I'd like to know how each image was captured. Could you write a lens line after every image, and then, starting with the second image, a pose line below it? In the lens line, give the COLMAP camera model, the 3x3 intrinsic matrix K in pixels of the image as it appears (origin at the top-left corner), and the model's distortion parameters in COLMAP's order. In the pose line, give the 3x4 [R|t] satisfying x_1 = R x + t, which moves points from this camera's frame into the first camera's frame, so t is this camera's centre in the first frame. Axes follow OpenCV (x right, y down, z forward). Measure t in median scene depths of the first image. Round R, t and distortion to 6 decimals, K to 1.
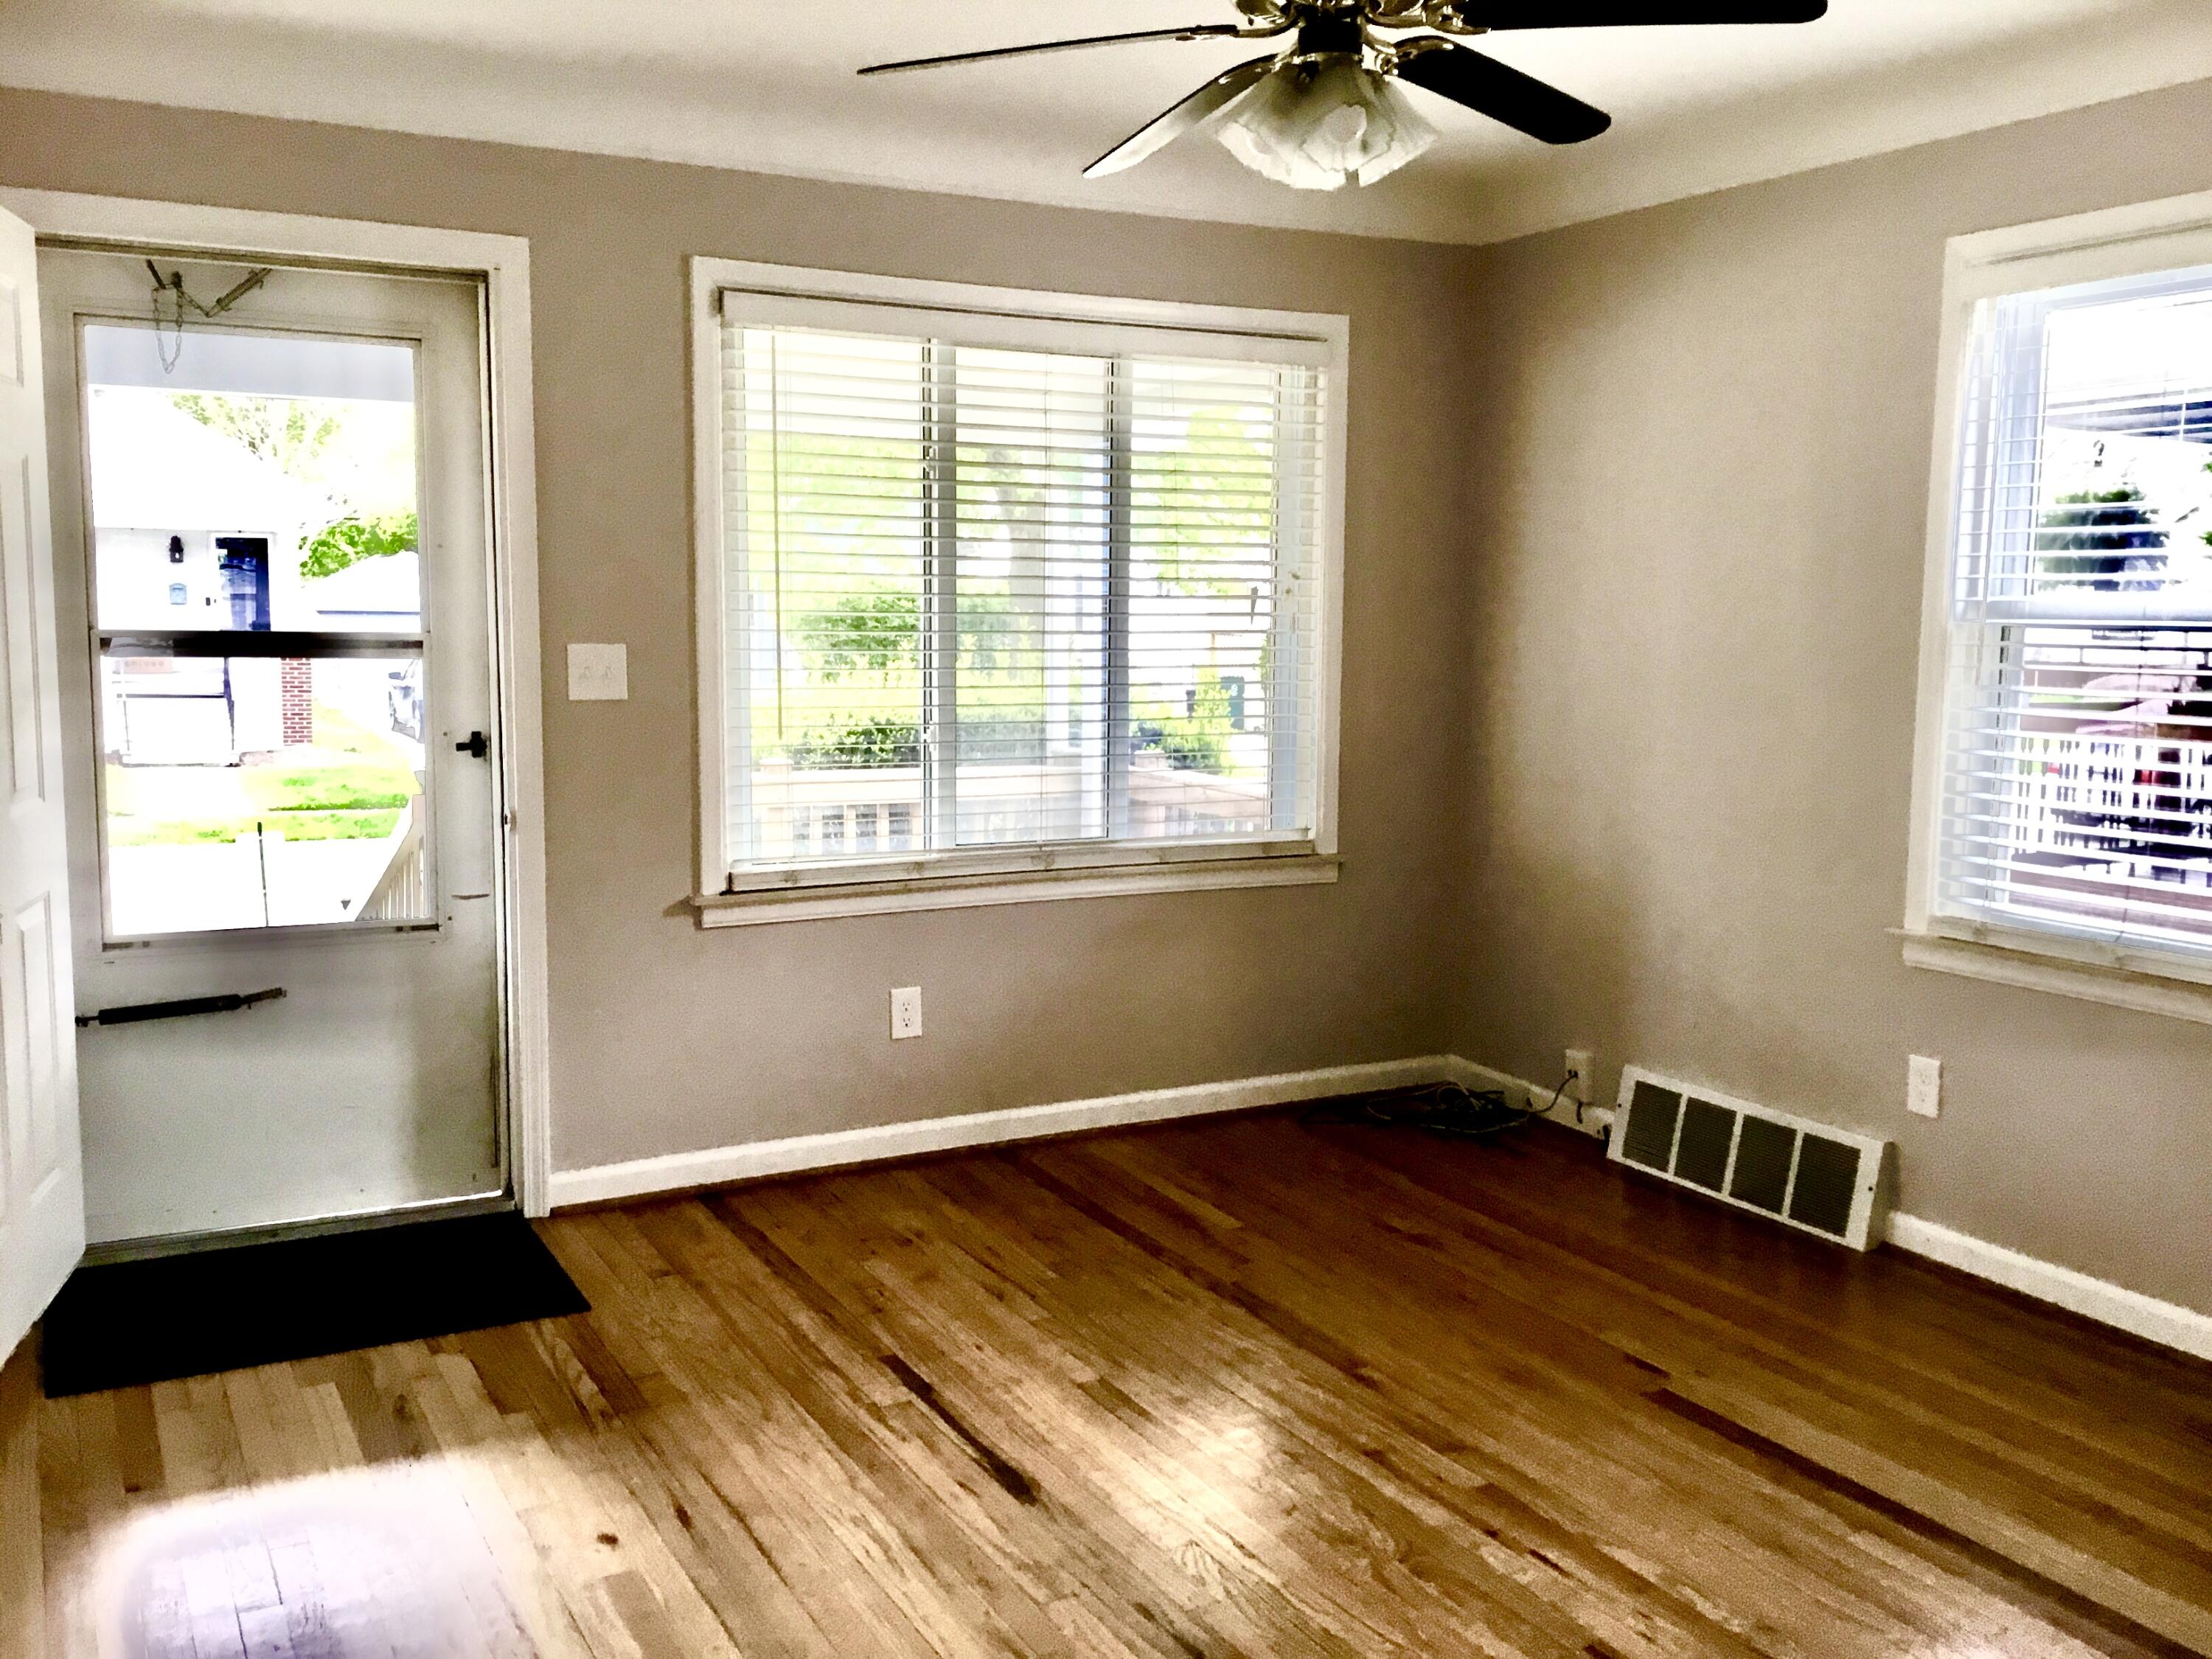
lens RADIAL K [[1962.7, 0, 1106.2], [0, 1962.7, 828.4], [0, 0, 1]] dist [0.048999, -0.078471]
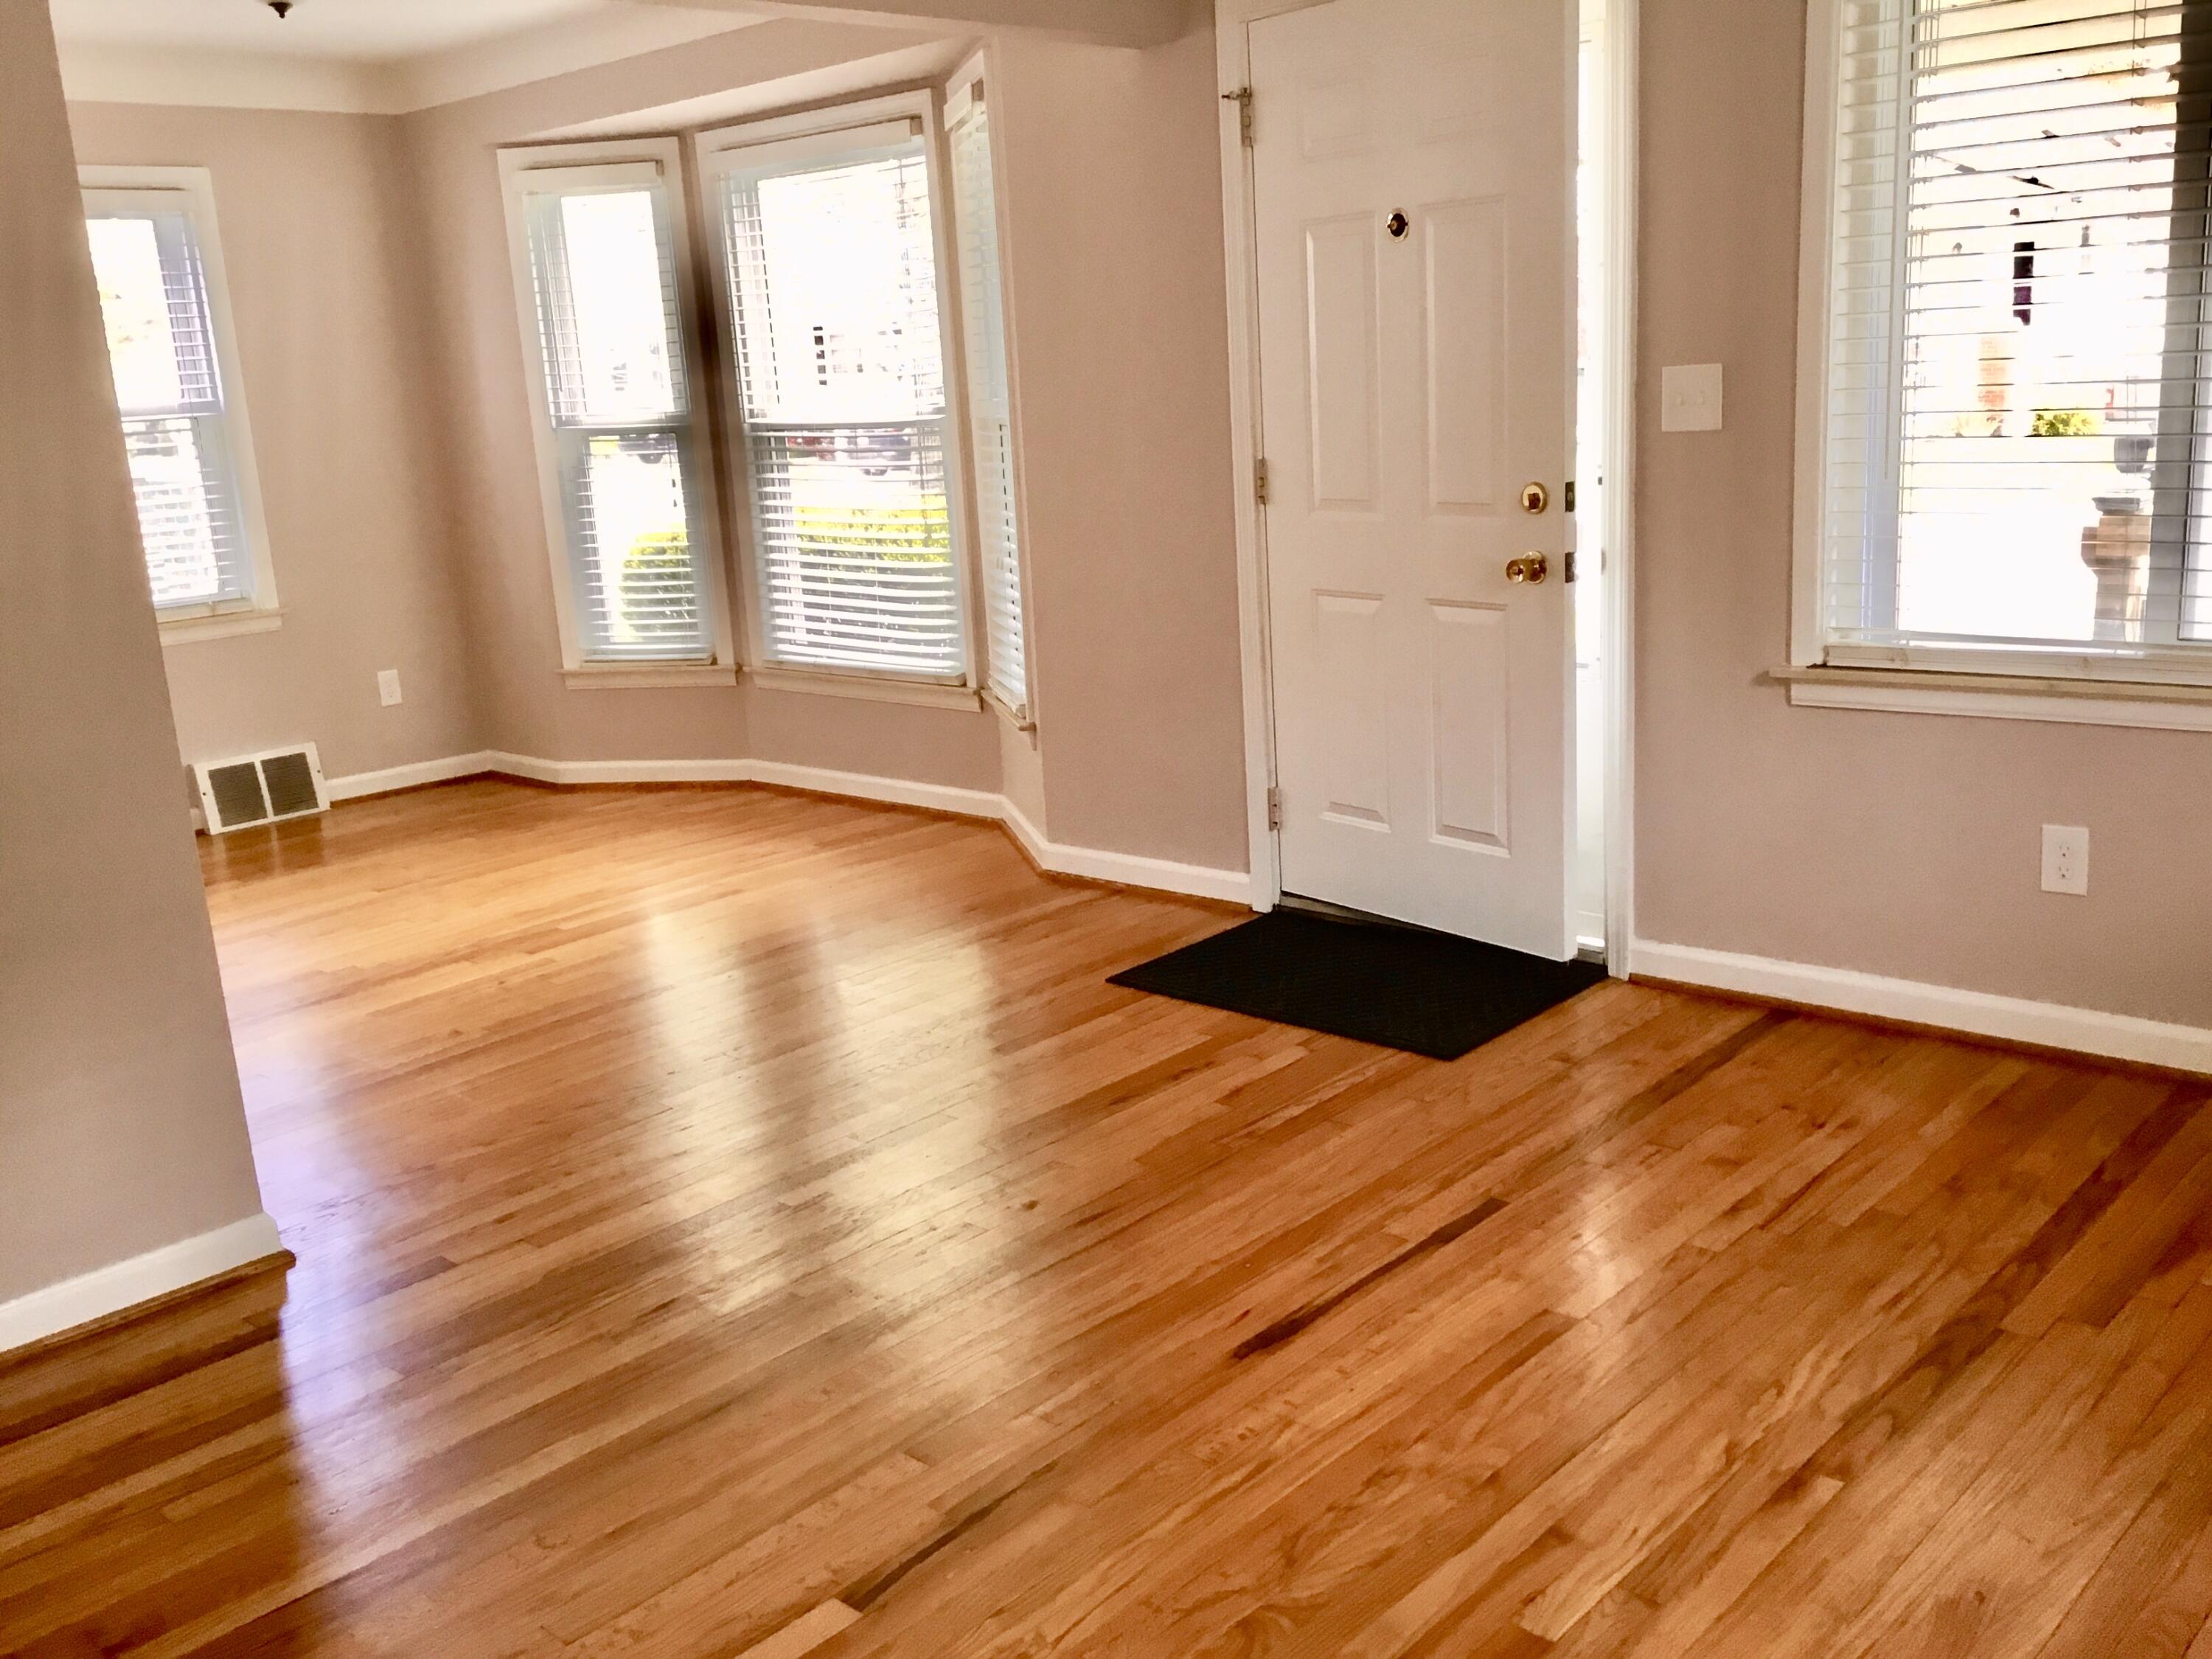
lens RADIAL K [[1962.7, 0, 1103.5], [0, 1962.7, 836.4], [0, 0, 1]] dist [0.048999, -0.078471]
pose [[0.306520, 0.196629, -0.931334, 0.527106], [-0.045901, 0.980346, 0.191870, -0.044628], [0.950757, -0.016063, 0.309521, 0.474565]]
